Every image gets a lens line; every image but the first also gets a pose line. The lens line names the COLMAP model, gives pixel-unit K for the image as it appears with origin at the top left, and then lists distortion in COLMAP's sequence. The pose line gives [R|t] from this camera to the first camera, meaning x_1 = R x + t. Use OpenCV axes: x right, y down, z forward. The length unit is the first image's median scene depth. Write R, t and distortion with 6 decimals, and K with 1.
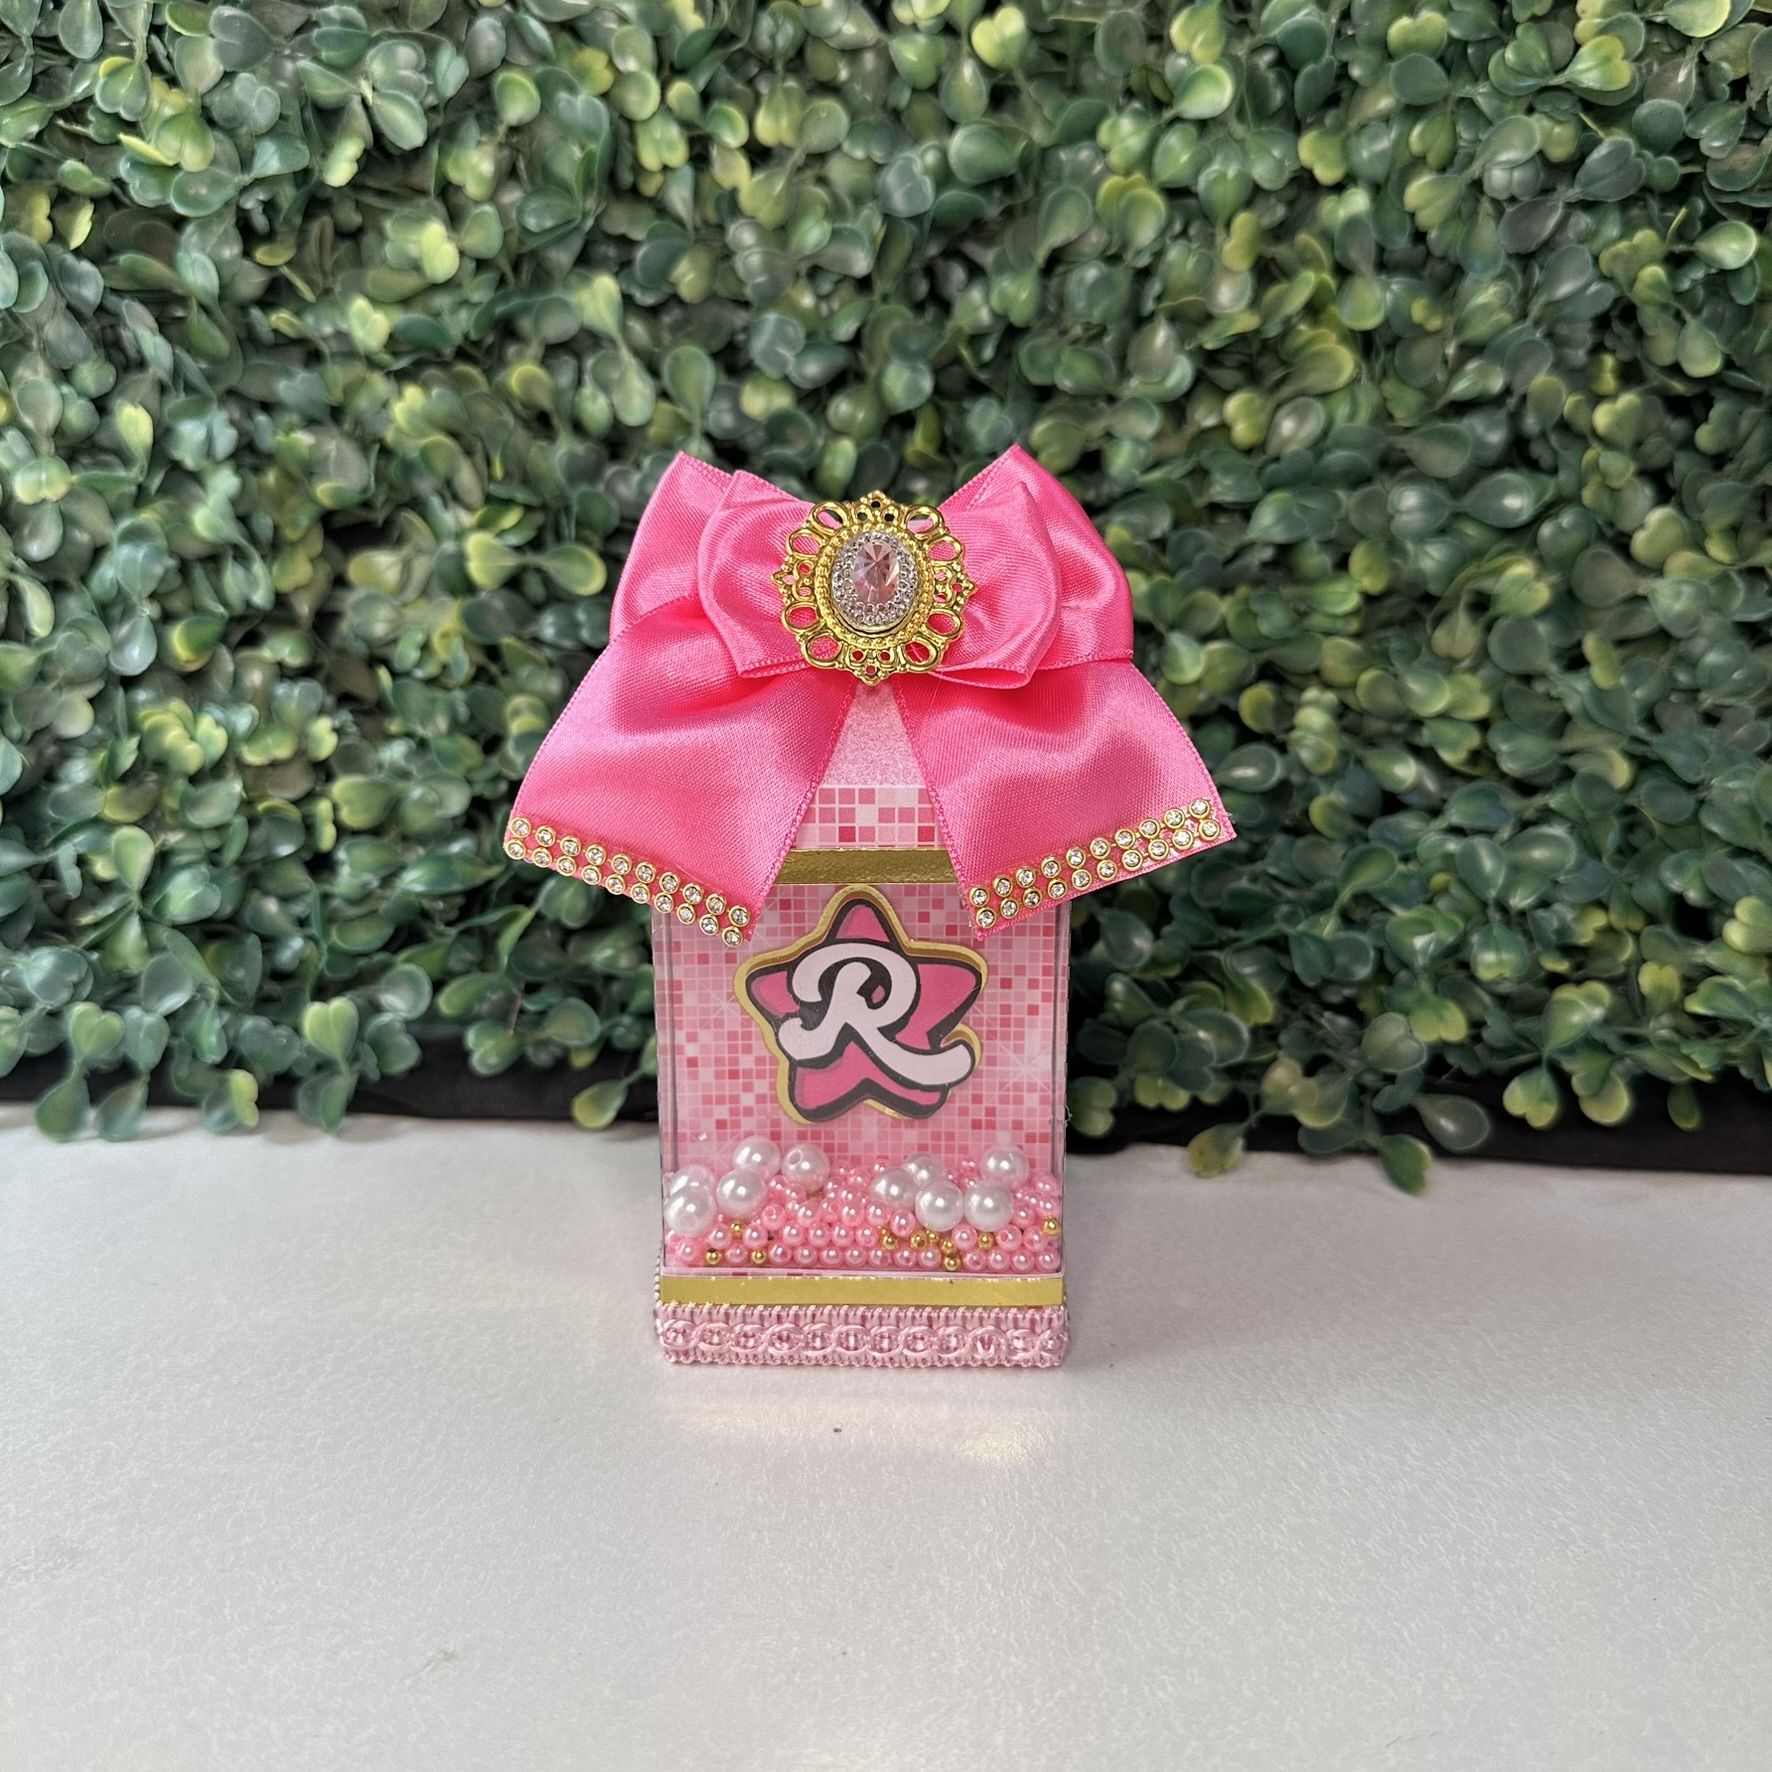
lens RADIAL K [[1680.0, 0, 896.8], [0, 1680.0, 871.6], [0, 0, 1]] dist [-0.055628, 0.000000]
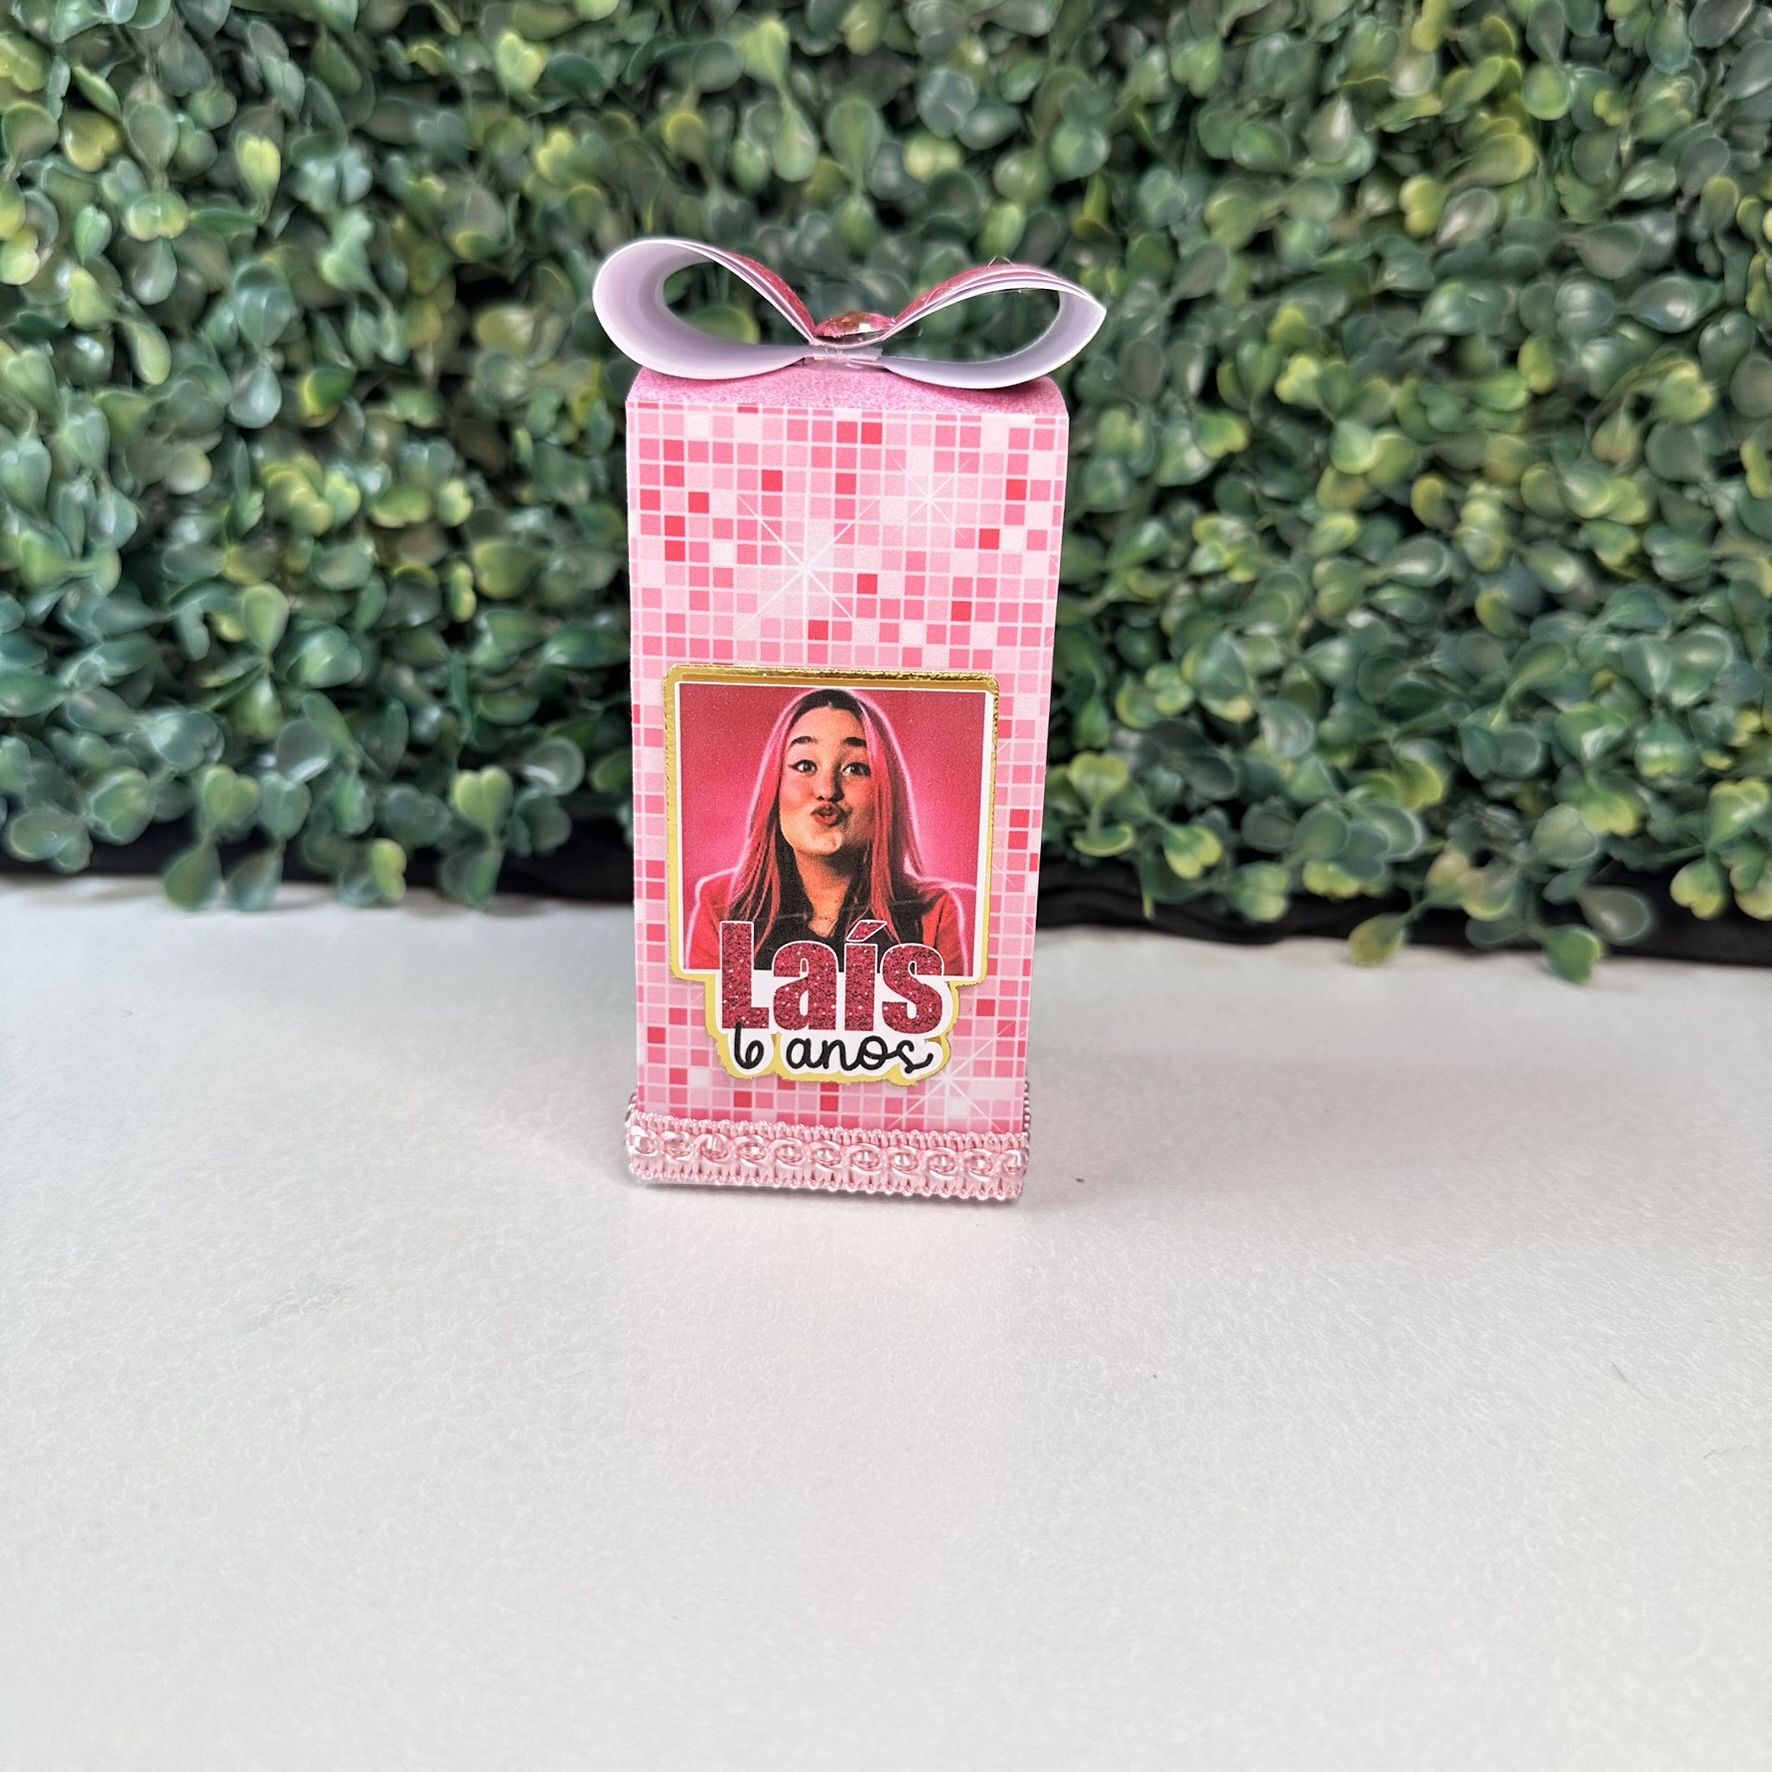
lens RADIAL K [[1680.0, 0, 881.9], [0, 1680.0, 876.3], [0, 0, 1]] dist [-0.055628, 0.000000]
pose [[0.998163, 0.021811, 0.056530, -0.155984], [-0.025676, 0.997315, 0.068577, 0.064182], [-0.054882, -0.069902, 0.996043, 0.020226]]
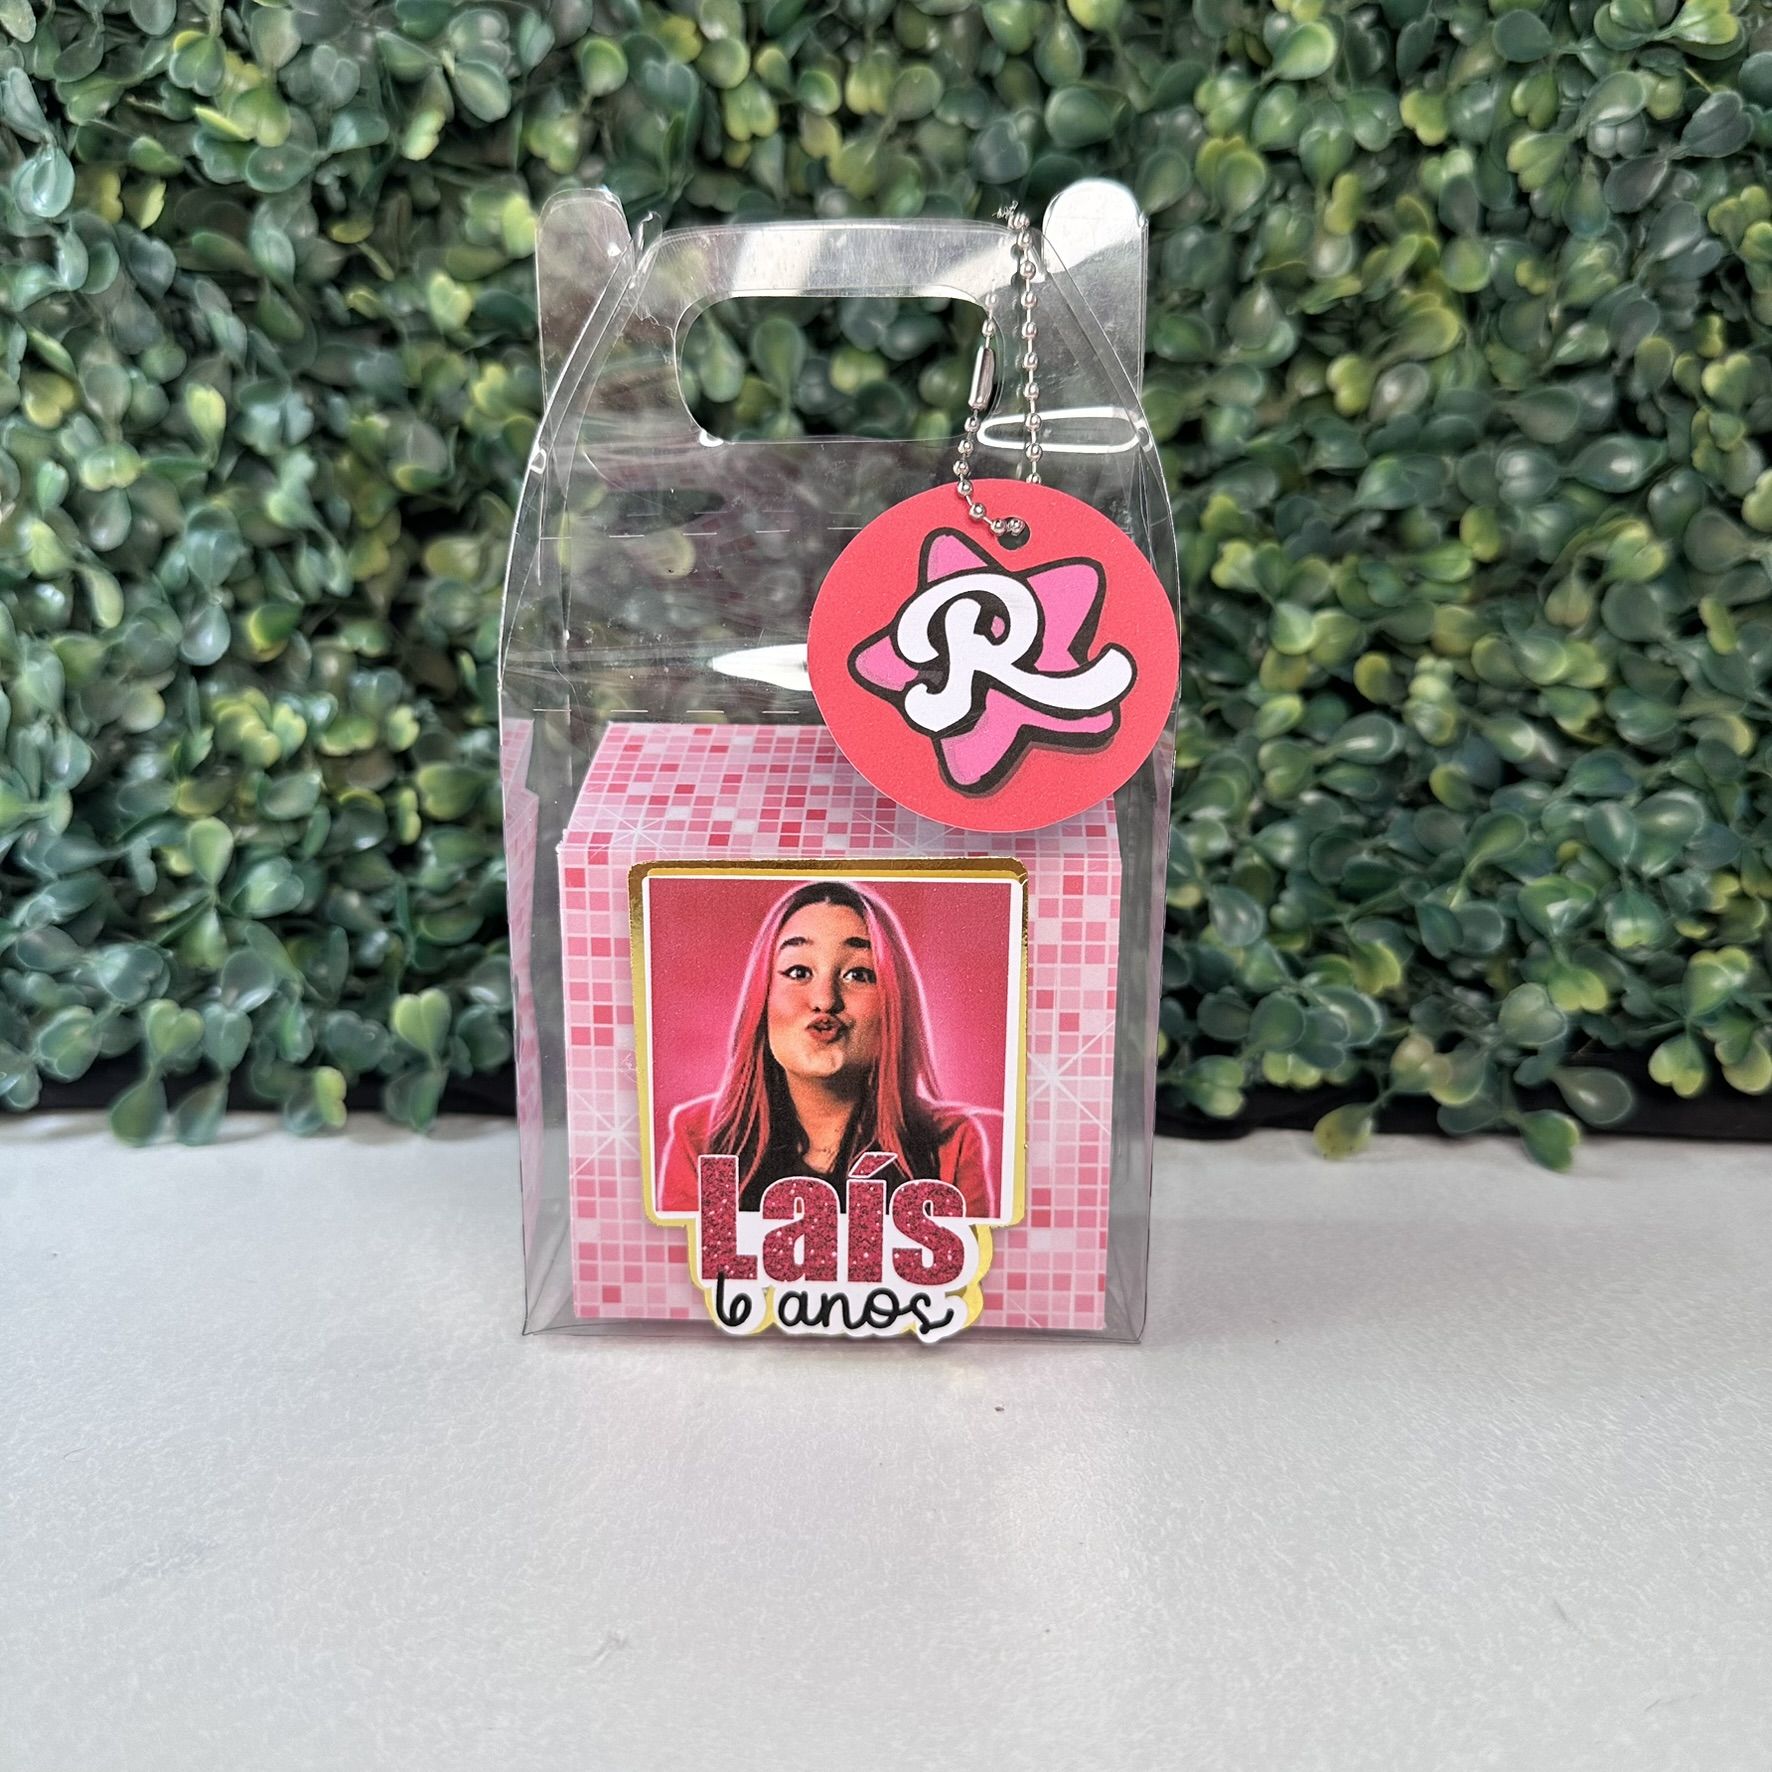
lens RADIAL K [[1680.0, 0, 891.4], [0, 1680.0, 890.7], [0, 0, 1]] dist [-0.055628, 0.000000]
pose [[0.999841, -0.017130, 0.005053, -0.070336], [0.017277, 0.999382, -0.030621, 0.050665], [-0.004526, 0.030703, 0.999518, 0.035714]]
